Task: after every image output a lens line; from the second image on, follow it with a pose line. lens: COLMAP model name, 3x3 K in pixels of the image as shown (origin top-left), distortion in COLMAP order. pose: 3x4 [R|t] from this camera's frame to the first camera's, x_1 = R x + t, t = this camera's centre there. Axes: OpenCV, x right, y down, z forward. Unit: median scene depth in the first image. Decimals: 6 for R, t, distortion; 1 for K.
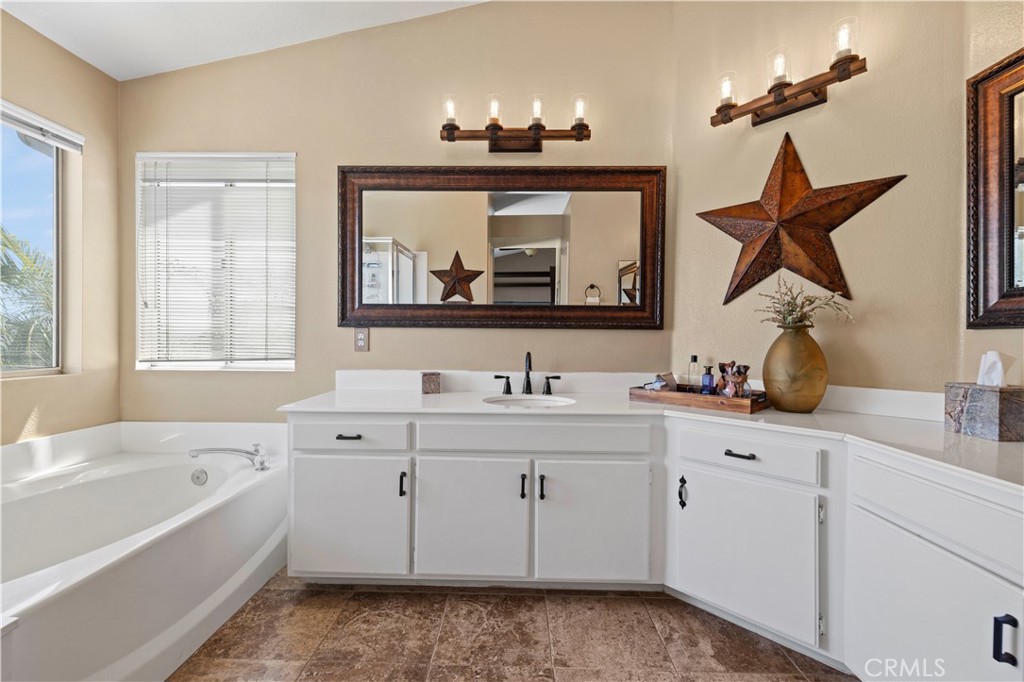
lens RADIAL K [[431.5, 0, 512.0], [0, 431.5, 341.0], [0, 0, 1]] dist [-0.000597, 0.000283]
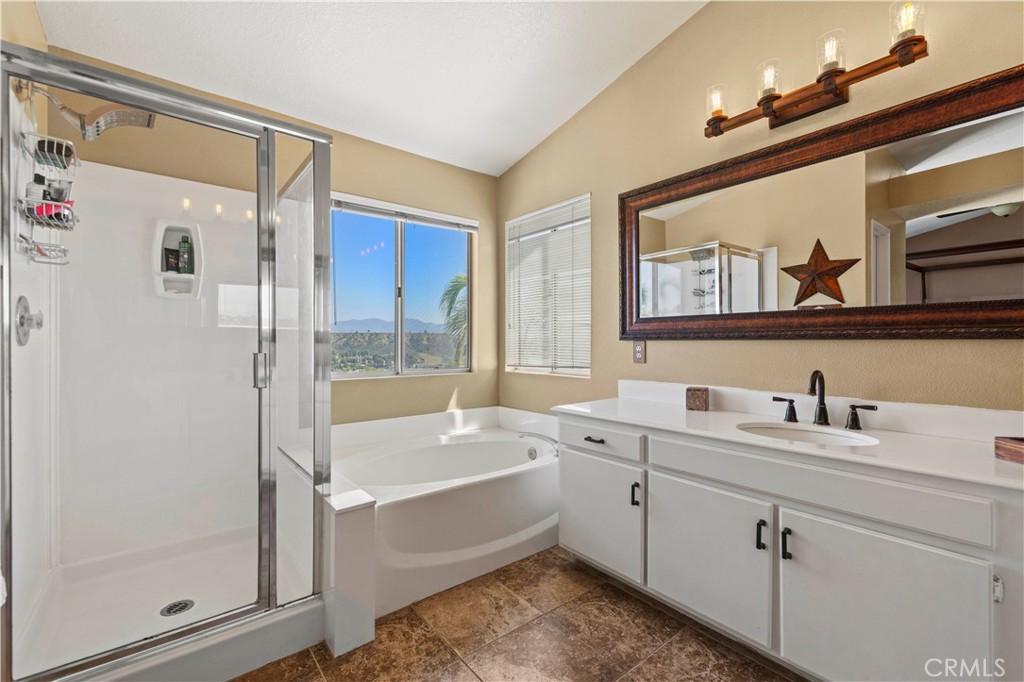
lens RADIAL K [[438.4, 0, 512.0], [0, 438.4, 341.0], [0, 0, 1]] dist [0.001744, 0.000480]
pose [[0.639606, -0.010299, -0.768634, 0.309738], [0.001255, 0.999923, -0.012354, -0.019098], [0.768702, 0.006937, 0.639569, 0.081174]]
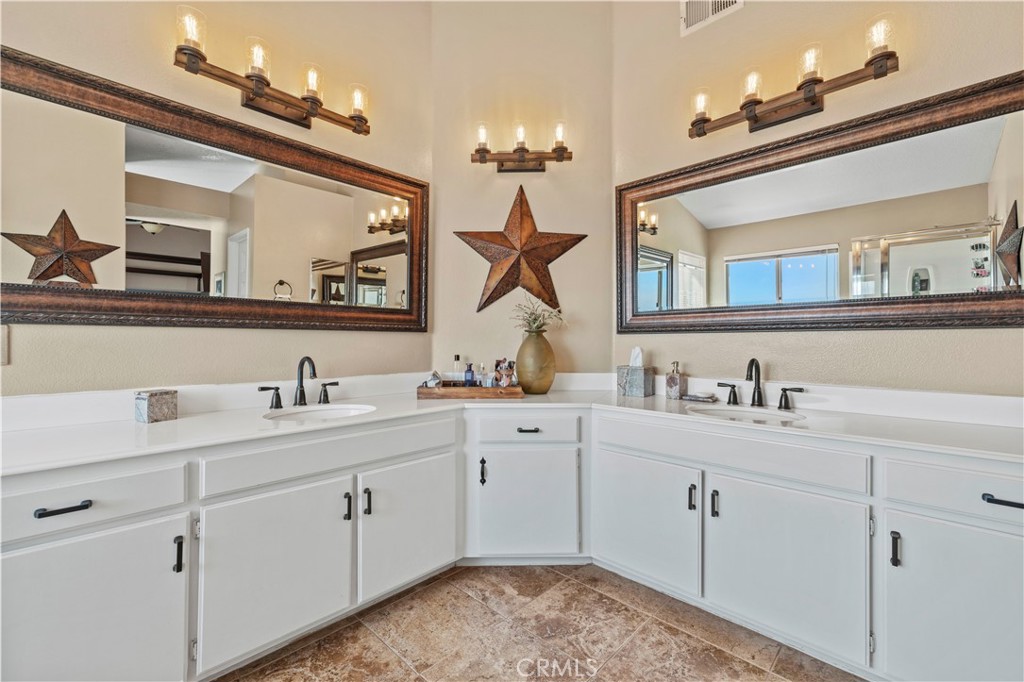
lens RADIAL K [[424.2, 0, 512.0], [0, 424.2, 341.0], [0, 0, 1]] dist [-0.003804, -0.000032]
pose [[0.680407, -0.005813, 0.732812, -0.321361], [0.008397, 0.999965, 0.000136, -0.002850], [-0.732787, 0.006060, 0.680431, 0.126102]]
